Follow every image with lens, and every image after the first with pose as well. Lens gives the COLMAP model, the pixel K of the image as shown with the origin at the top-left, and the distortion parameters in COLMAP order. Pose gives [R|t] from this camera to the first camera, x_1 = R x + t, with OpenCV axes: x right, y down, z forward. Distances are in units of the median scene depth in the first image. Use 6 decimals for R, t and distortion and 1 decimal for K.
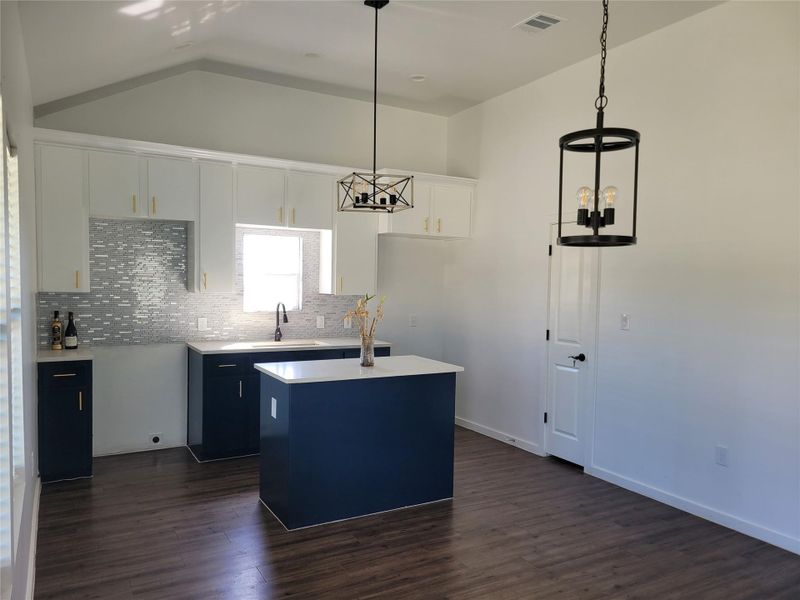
lens RADIAL K [[604.5, 0, 402.6], [0, 604.5, 314.2], [0, 0, 1]] dist [0.033027, -0.002252]
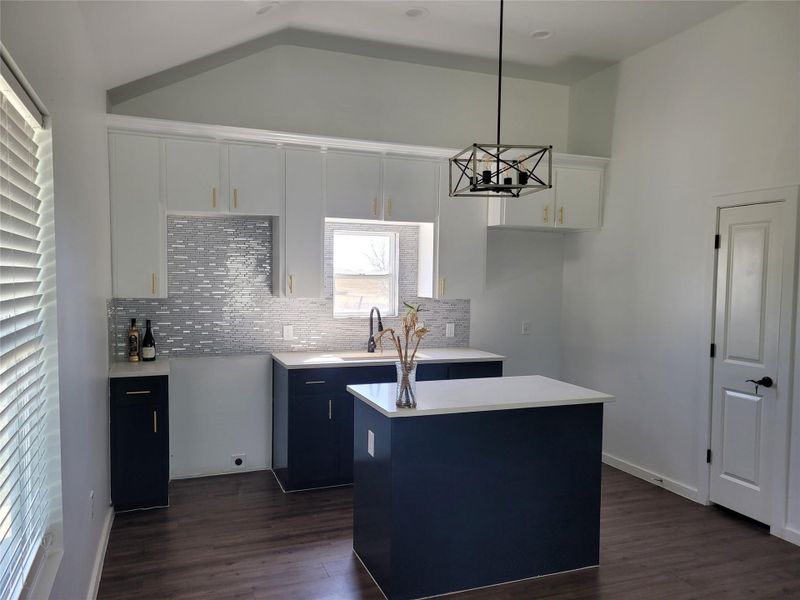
lens RADIAL K [[604.5, 0, 389.4], [0, 604.5, 312.3], [0, 0, 1]] dist [0.033027, -0.002252]
pose [[0.987277, 0.001253, -0.159008, -0.048430], [-0.001264, 0.999999, 0.000032, -0.015024], [0.159008, 0.000169, 0.987277, 0.167294]]
